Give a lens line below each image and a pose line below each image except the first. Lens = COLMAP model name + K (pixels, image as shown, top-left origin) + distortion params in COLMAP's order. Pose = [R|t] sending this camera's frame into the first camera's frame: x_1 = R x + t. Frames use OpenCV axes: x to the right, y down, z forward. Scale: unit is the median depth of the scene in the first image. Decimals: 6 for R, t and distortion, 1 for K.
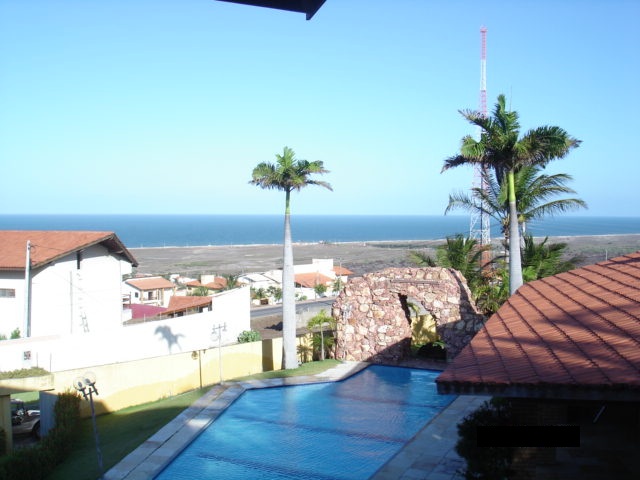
lens RADIAL K [[742.6, 0, 302.2], [0, 742.6, 243.8], [0, 0, 1]] dist [-0.085623, 0.000000]
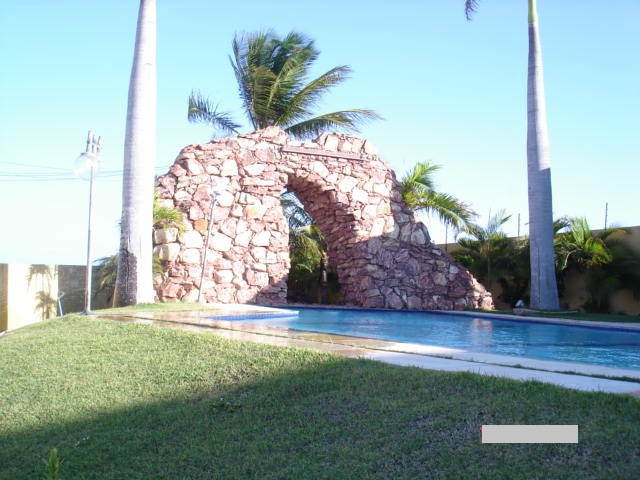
lens RADIAL K [[742.6, 0, 319.5], [0, 742.6, 240.8], [0, 0, 1]] dist [-0.085623, 0.000000]
pose [[0.655731, 0.074851, 0.751275, -0.260508], [-0.007840, 0.995695, -0.092360, 0.163551], [-0.754954, 0.054673, 0.653495, 0.616127]]
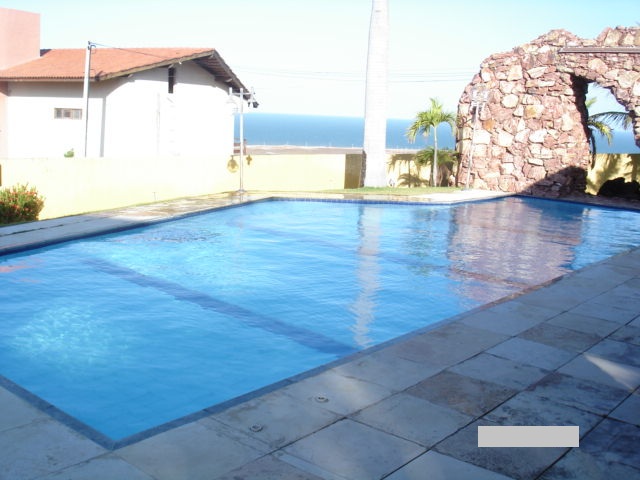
lens RADIAL K [[742.6, 0, 316.8], [0, 742.6, 241.0], [0, 0, 1]] dist [-0.085623, 0.000000]
pose [[0.970801, 0.084397, -0.224548, 0.075674], [-0.056345, 0.990103, 0.128532, 0.131014], [0.233174, -0.112127, 0.965949, 0.386150]]
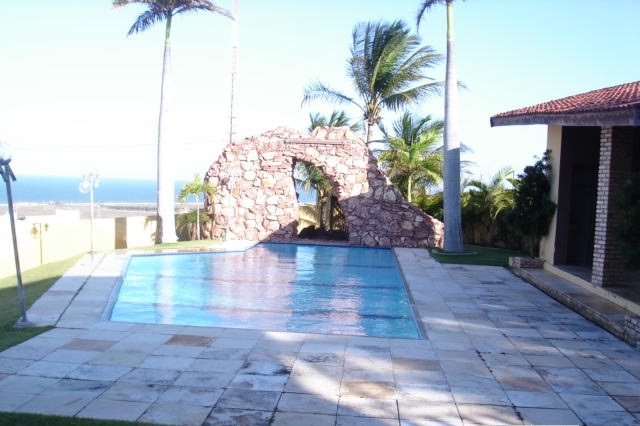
lens RADIAL K [[729.5, 0, 305.3], [0, 729.5, 258.6], [0, 0, 1]] dist [-0.092660, 0.000000]
pose [[0.932701, -0.001578, 0.360647, -0.152400], [-0.022105, 0.997860, 0.061534, 0.128354], [-0.359973, -0.065365, 0.930670, 0.215908]]
